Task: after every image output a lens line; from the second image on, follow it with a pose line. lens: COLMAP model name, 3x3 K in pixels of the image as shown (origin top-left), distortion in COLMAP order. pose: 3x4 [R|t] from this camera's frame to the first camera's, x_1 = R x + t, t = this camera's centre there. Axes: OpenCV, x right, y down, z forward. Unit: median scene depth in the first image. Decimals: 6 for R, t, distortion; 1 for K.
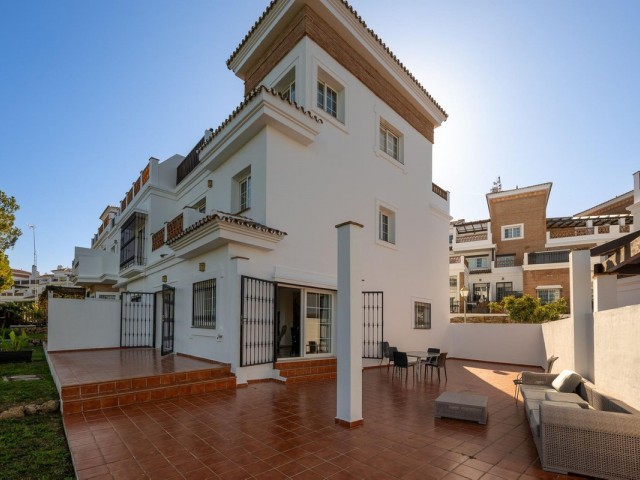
lens RADIAL K [[468.6, 0, 351.7], [0, 468.6, 283.1], [0, 0, 1]] dist [-0.003044, -0.003028]
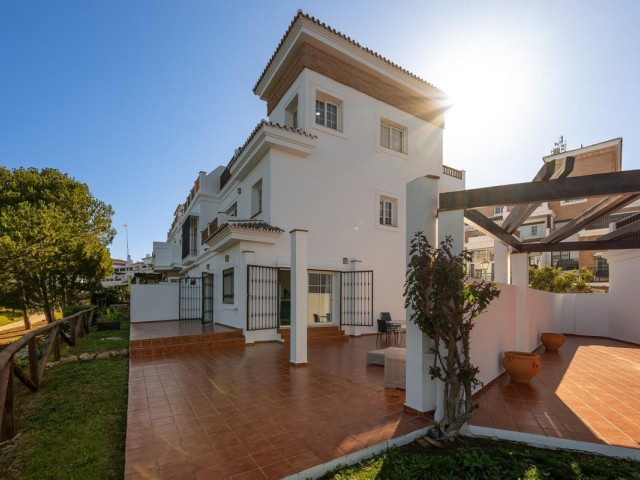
lens RADIAL K [[476.7, 0, 298.9], [0, 476.7, 241.4], [0, 0, 1]] dist [0.003403, -0.000372]
pose [[0.964430, -0.053041, -0.258962, 0.186925], [0.044475, 0.998256, -0.038831, -0.015901], [0.260570, 0.025933, 0.965107, -0.217510]]
